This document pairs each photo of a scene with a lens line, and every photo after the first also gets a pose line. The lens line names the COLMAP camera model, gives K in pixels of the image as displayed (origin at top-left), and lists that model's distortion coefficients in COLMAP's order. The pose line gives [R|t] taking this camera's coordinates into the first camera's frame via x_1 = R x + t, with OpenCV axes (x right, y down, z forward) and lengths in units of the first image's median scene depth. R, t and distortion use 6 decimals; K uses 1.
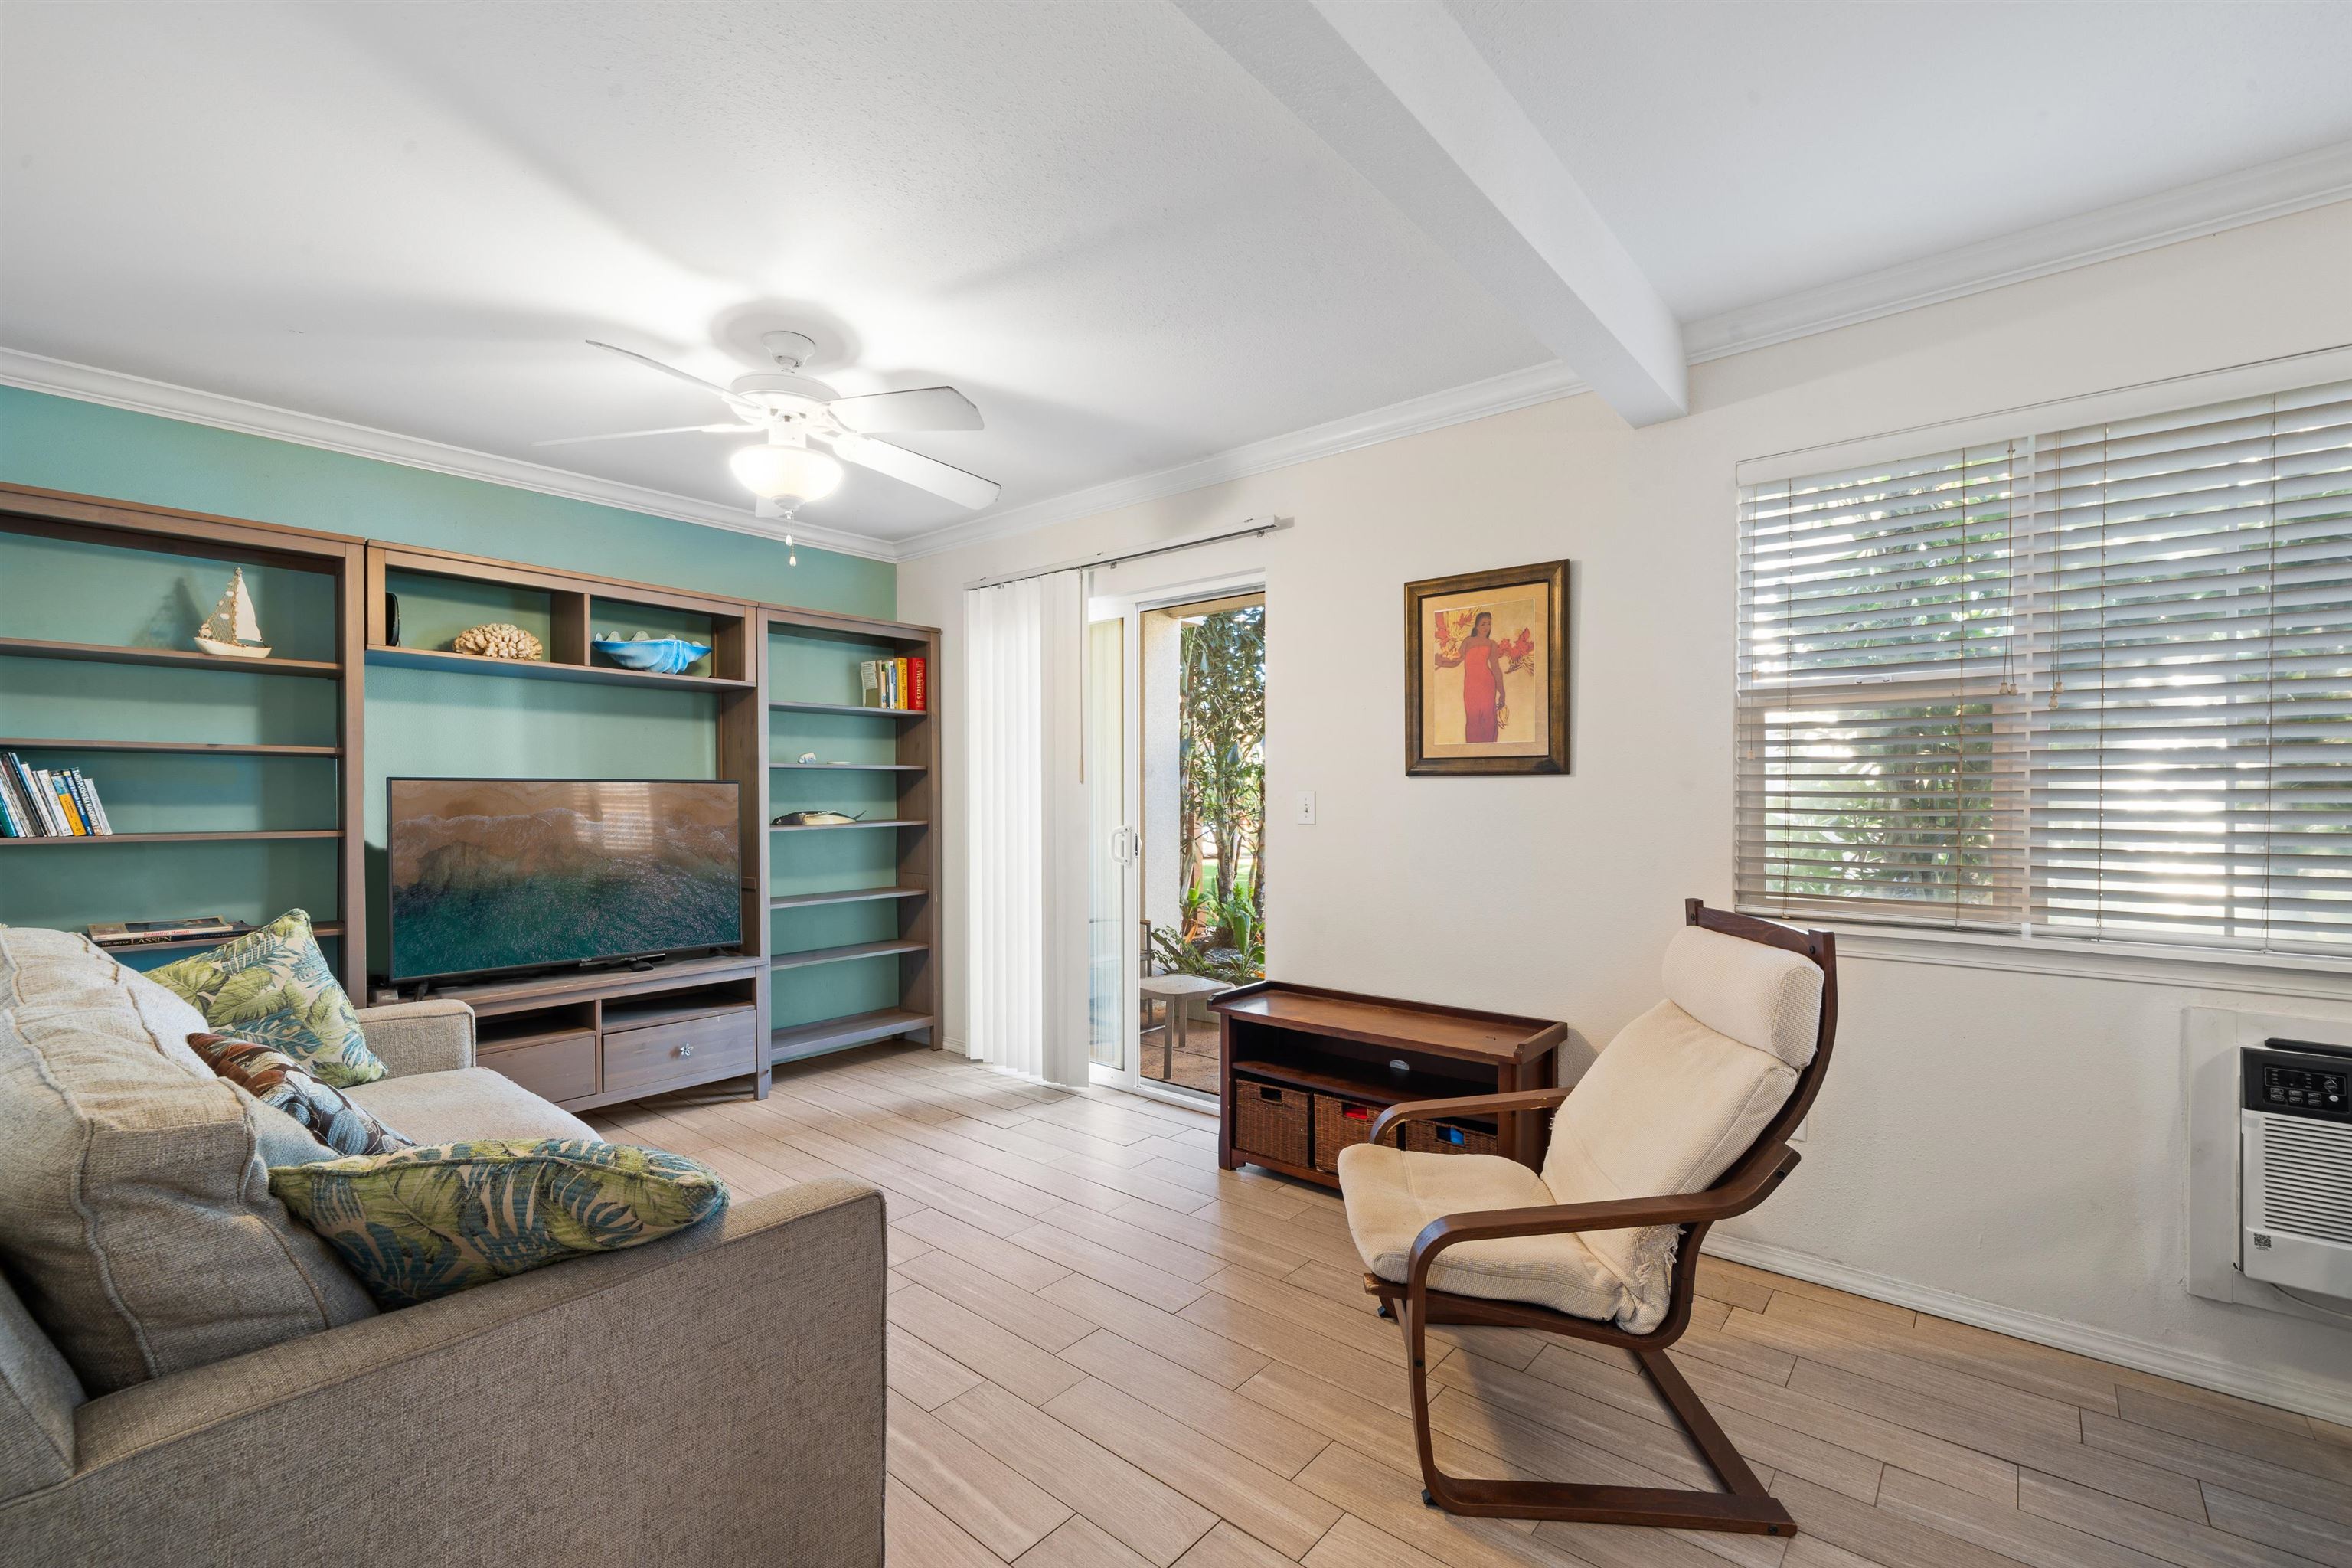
lens RADIAL K [[996.3, 0, 1204.7], [0, 996.3, 819.8], [0, 0, 1]] dist [0.001659, -0.000861]
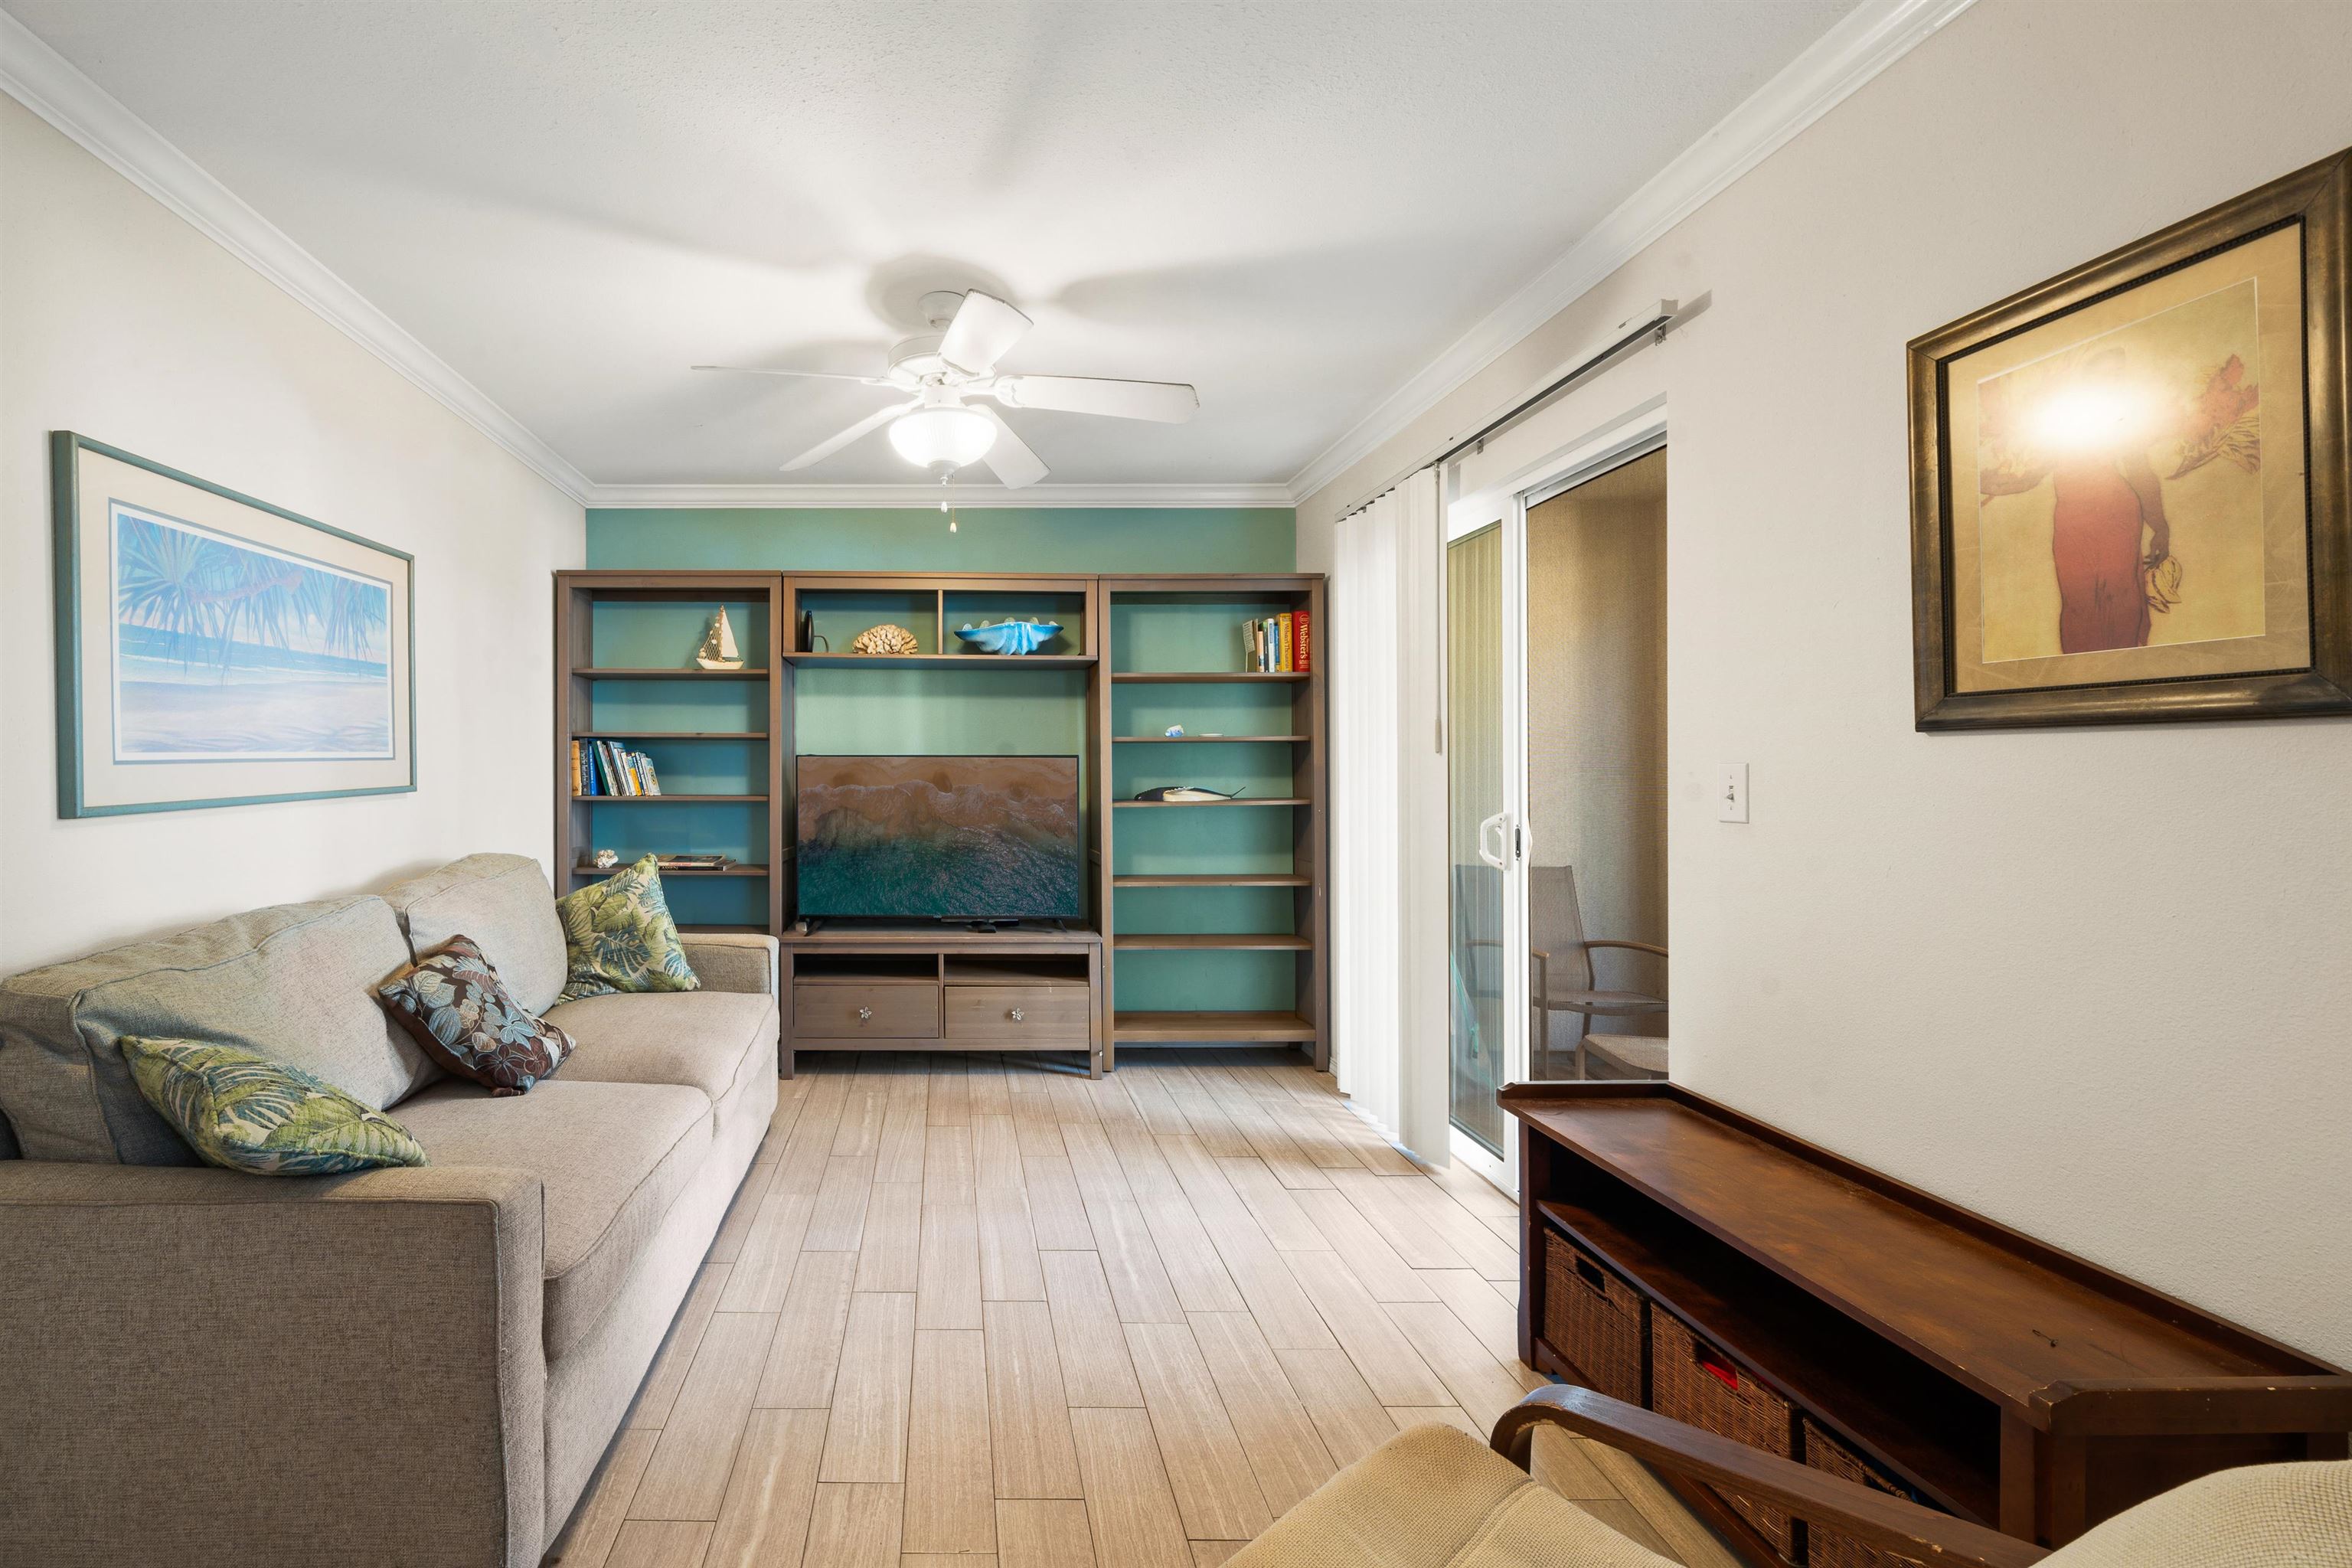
lens RADIAL K [[1010.6, 0, 1171.8], [0, 1010.6, 778.2], [0, 0, 1]] dist [-0.002275, -0.000169]
pose [[0.637490, 0.007011, -0.770426, 0.397914], [-0.020547, 0.999758, -0.007904, -0.010551], [0.770184, 0.020869, 0.637480, 0.450696]]
